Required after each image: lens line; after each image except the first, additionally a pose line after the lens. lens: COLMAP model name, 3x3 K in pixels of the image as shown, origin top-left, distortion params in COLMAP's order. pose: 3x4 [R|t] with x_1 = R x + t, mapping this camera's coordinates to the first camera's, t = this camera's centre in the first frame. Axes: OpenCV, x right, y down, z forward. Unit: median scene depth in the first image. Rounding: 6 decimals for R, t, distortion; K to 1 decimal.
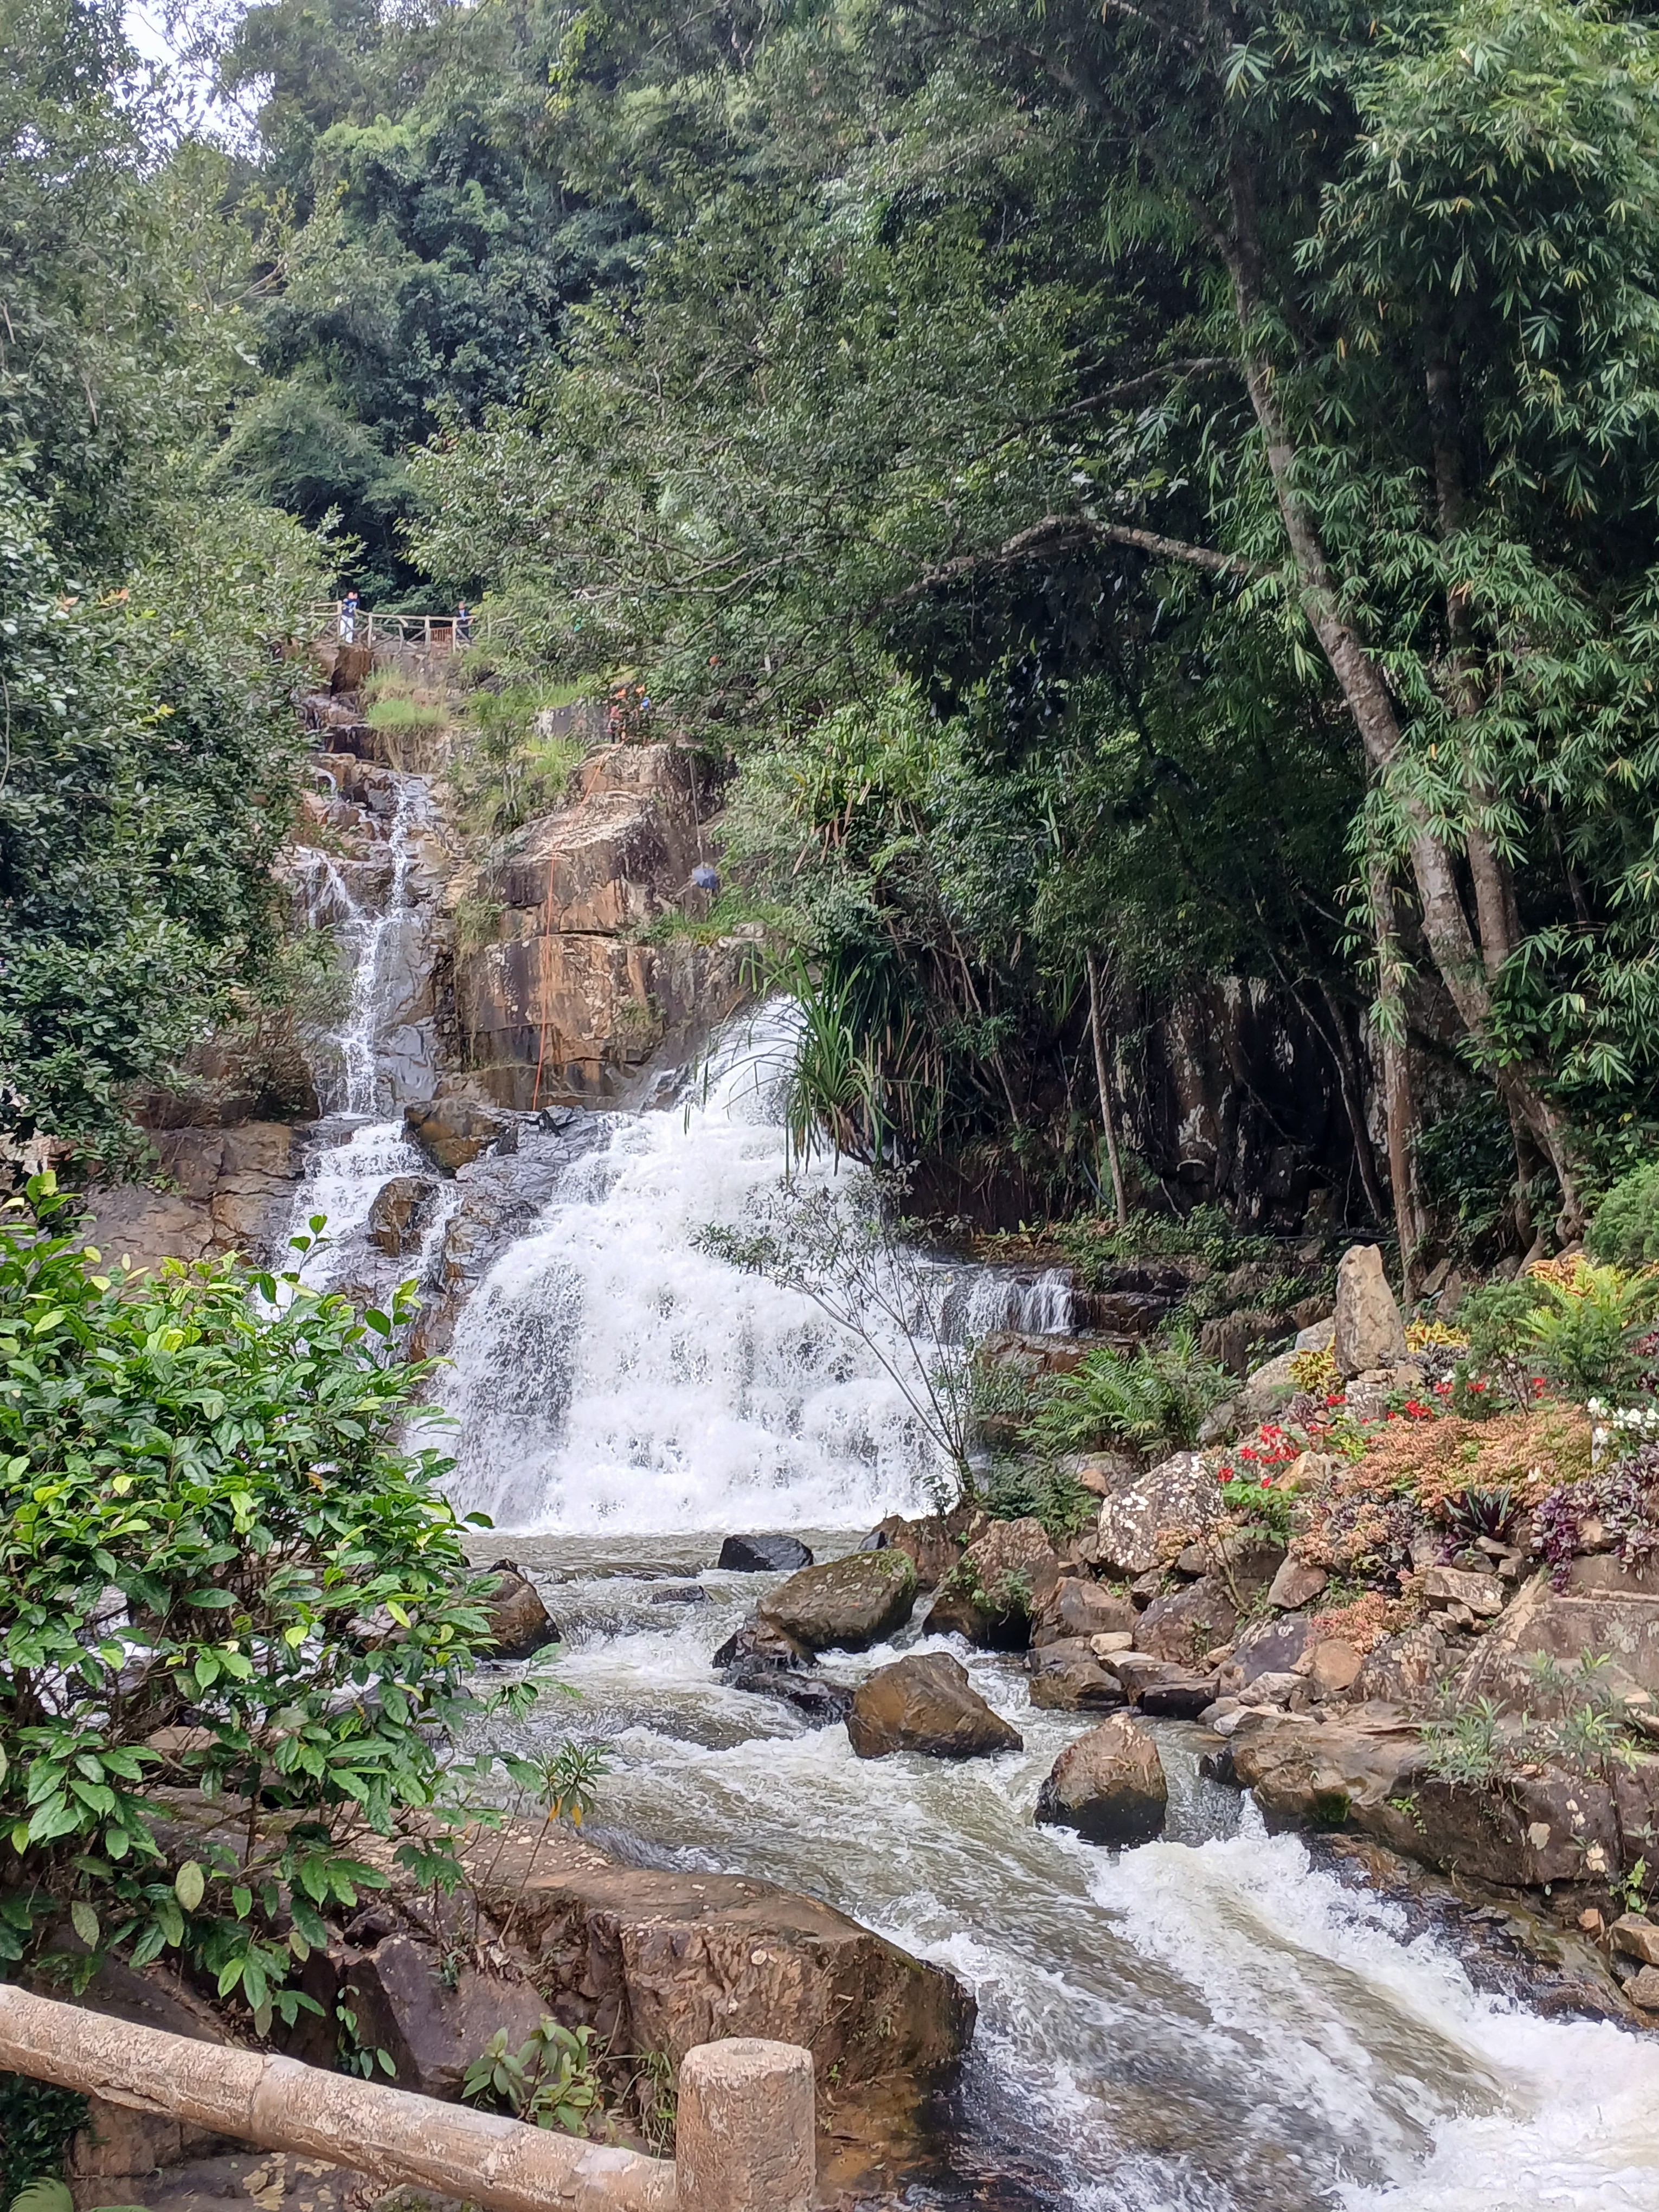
lens RADIAL K [[2359.1, 0, 815.8], [0, 2359.1, 1154.8], [0, 0, 1]] dist [0.031192, 0.000000]
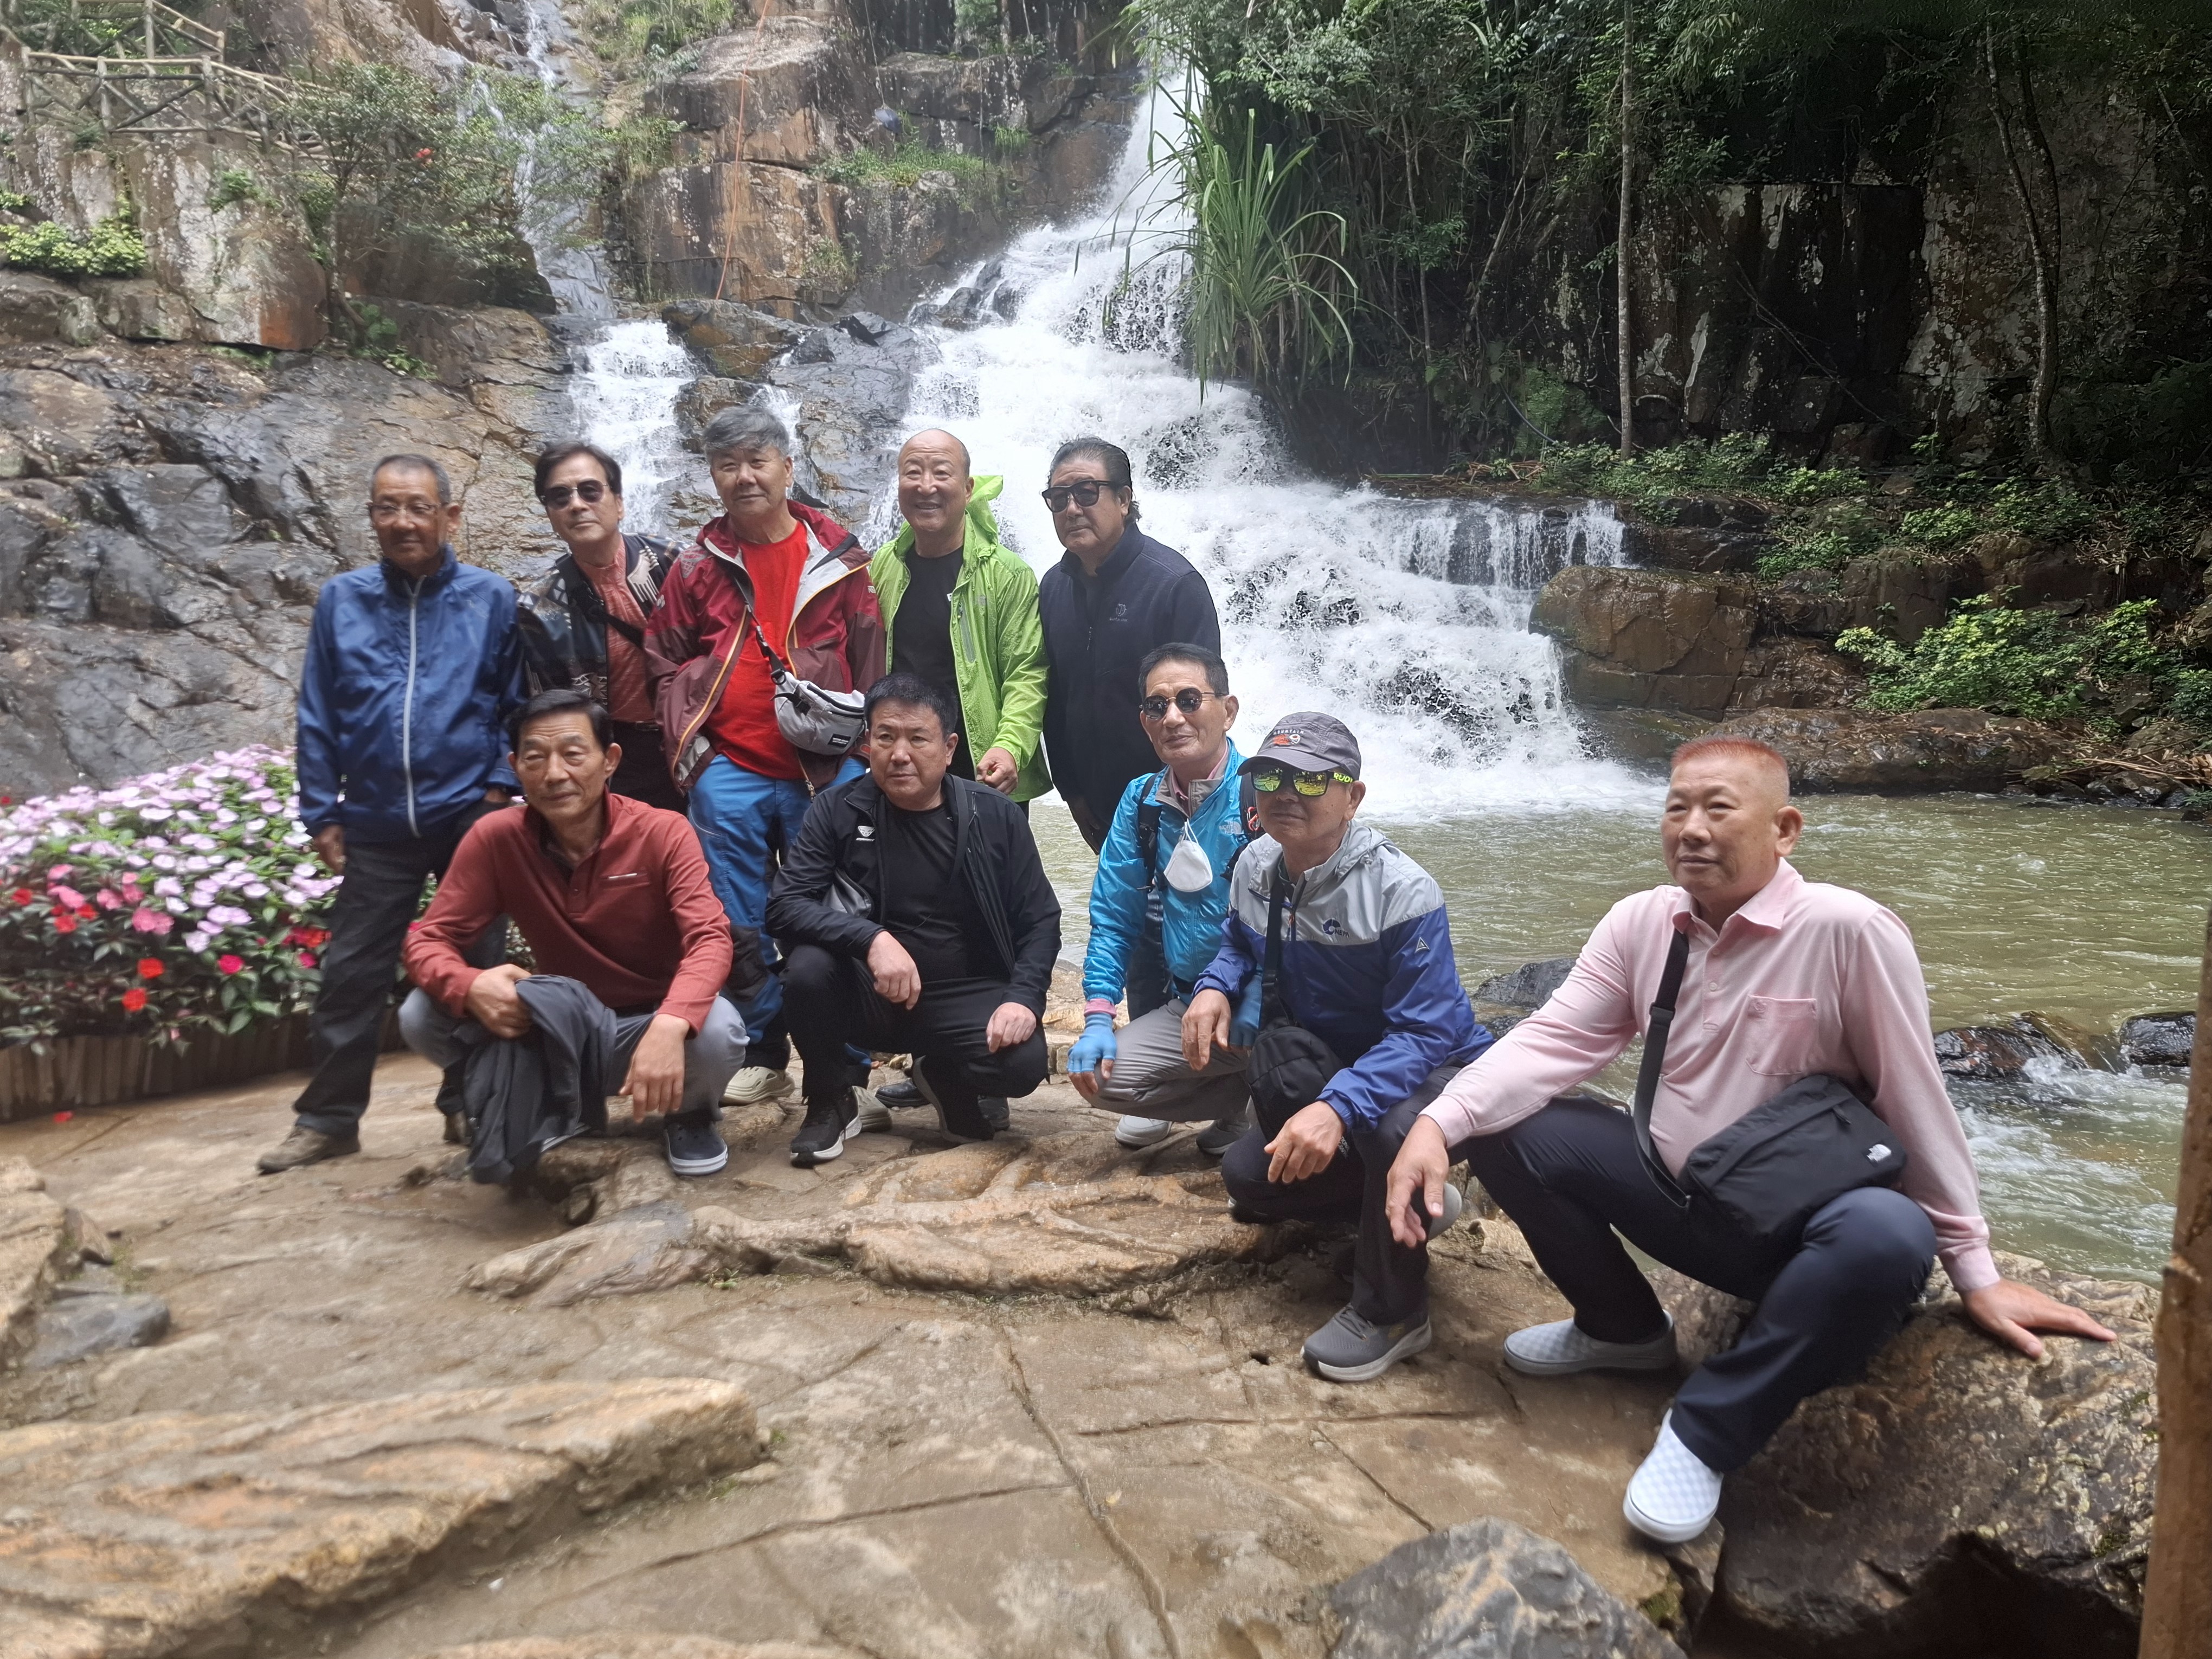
lens RADIAL K [[1600.7, 0, 1108.2], [0, 1600.7, 826.1], [0, 0, 1]] dist [0.025385, -0.018009]
pose [[0.961343, -0.007744, 0.275244, -0.216539], [-0.048495, 0.979218, 0.196930, 0.052700], [-0.271049, -0.202665, 0.940989, 0.410466]]
